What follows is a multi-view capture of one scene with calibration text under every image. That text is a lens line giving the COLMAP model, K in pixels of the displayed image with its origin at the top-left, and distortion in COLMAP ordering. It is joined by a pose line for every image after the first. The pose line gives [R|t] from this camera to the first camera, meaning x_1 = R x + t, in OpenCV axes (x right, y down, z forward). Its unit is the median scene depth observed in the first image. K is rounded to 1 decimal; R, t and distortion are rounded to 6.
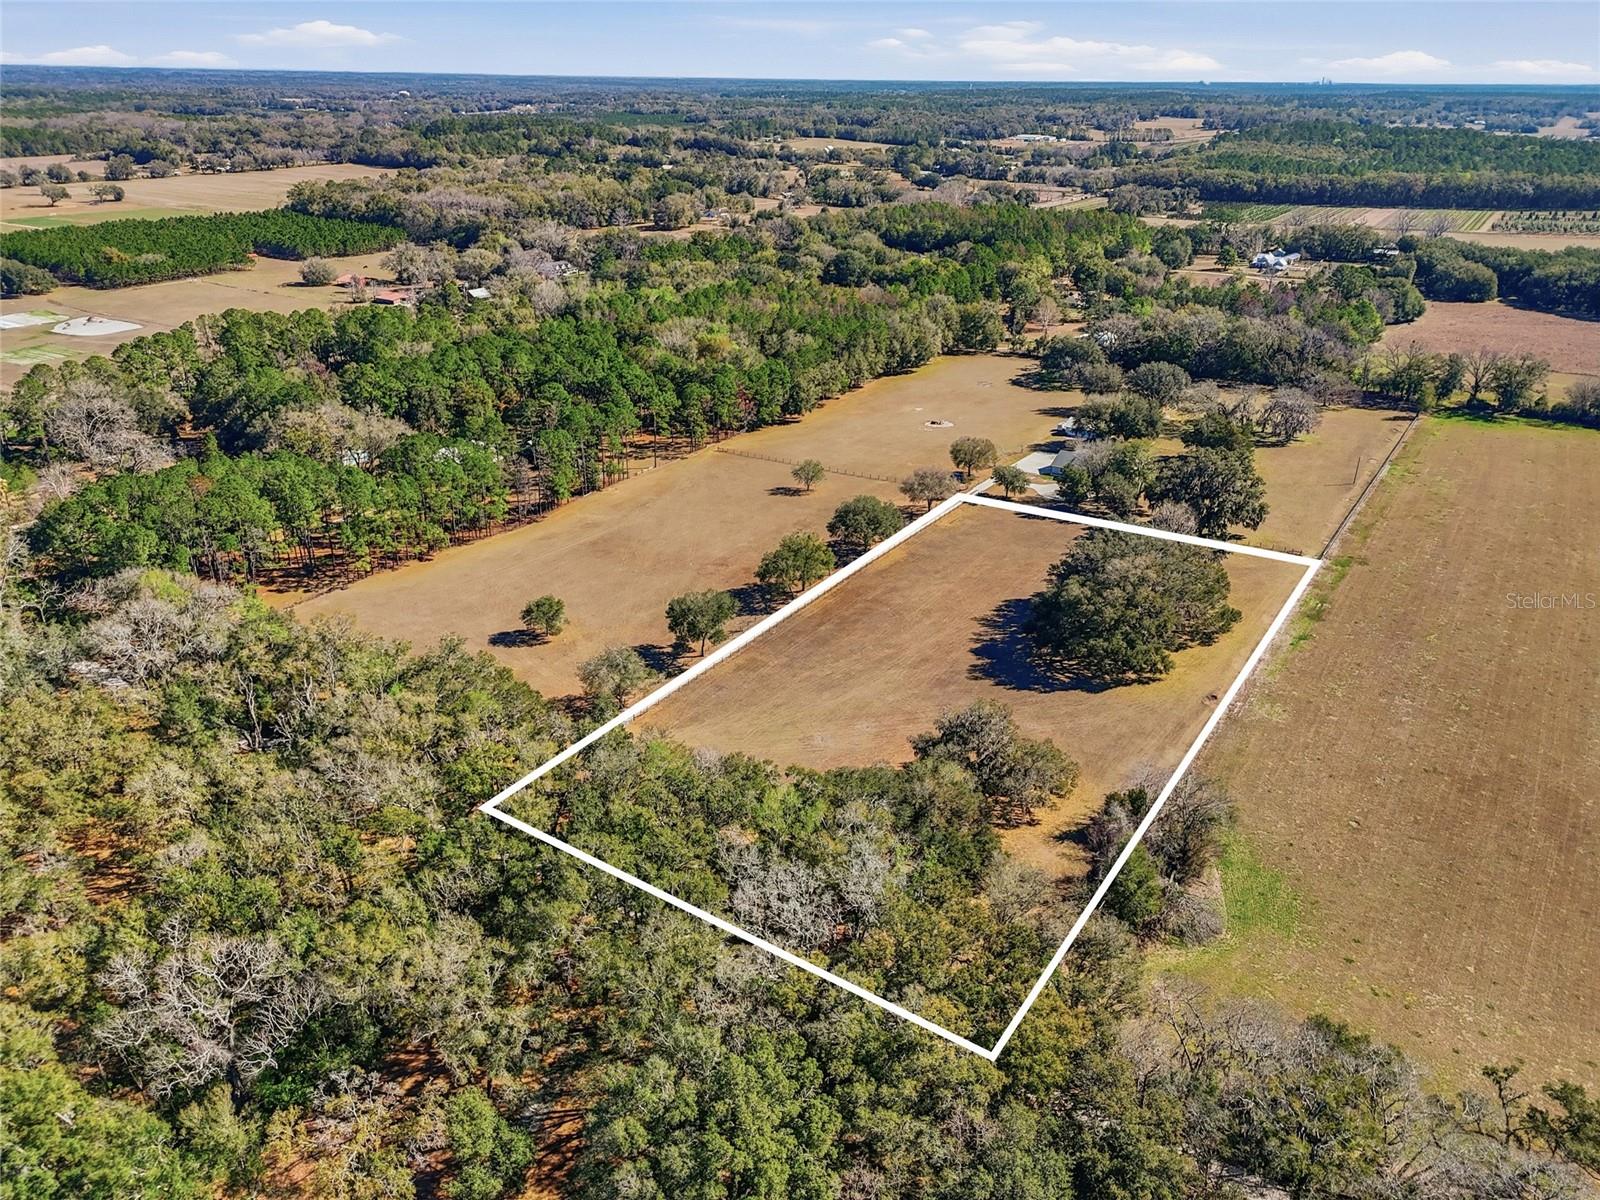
lens RADIAL K [[1161.4, 0, 800.0], [0, 1161.4, 600.0], [0, 0, 1]] dist [0.052278, -0.045742]
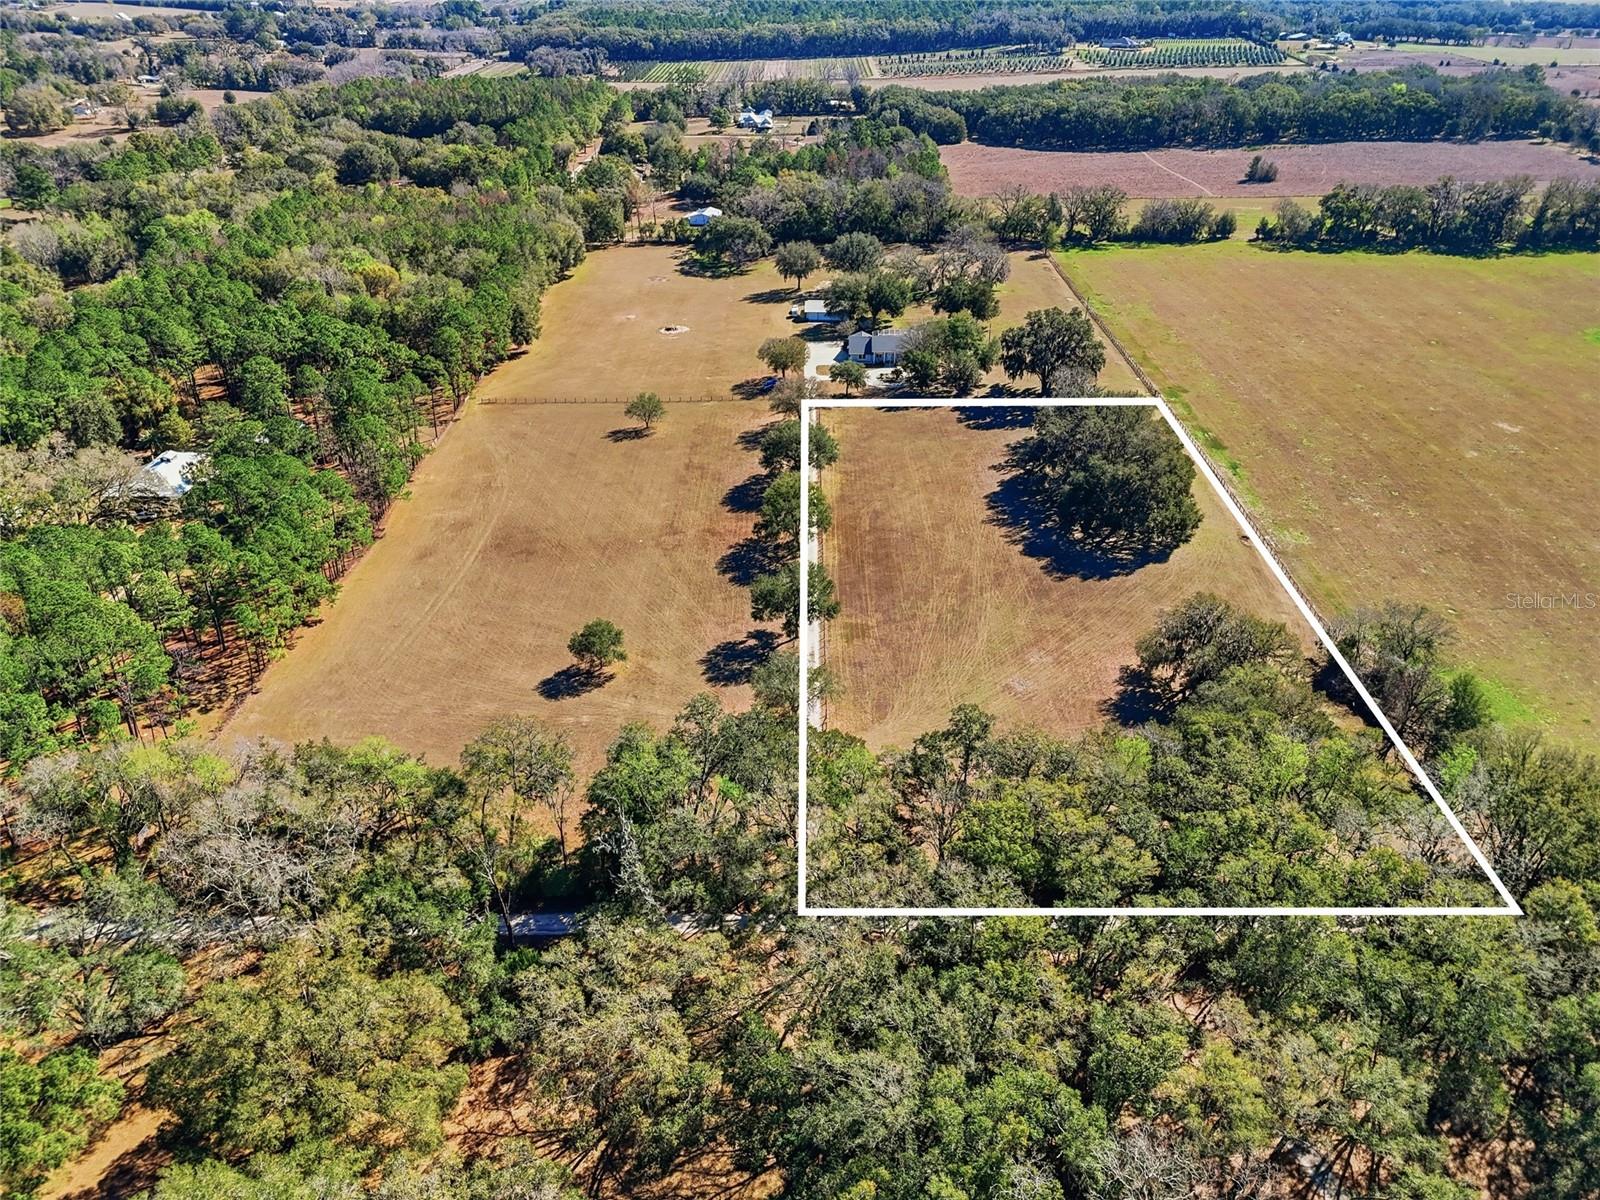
lens RADIAL K [[1161.4, 0, 800.0], [0, 1161.4, 600.0], [0, 0, 1]] dist [0.052278, -0.045742]
pose [[0.844309, -0.271150, 0.462190, -0.347354], [0.222762, 0.962070, 0.157478, -0.084229], [-0.487359, -0.030001, 0.872686, 0.170671]]
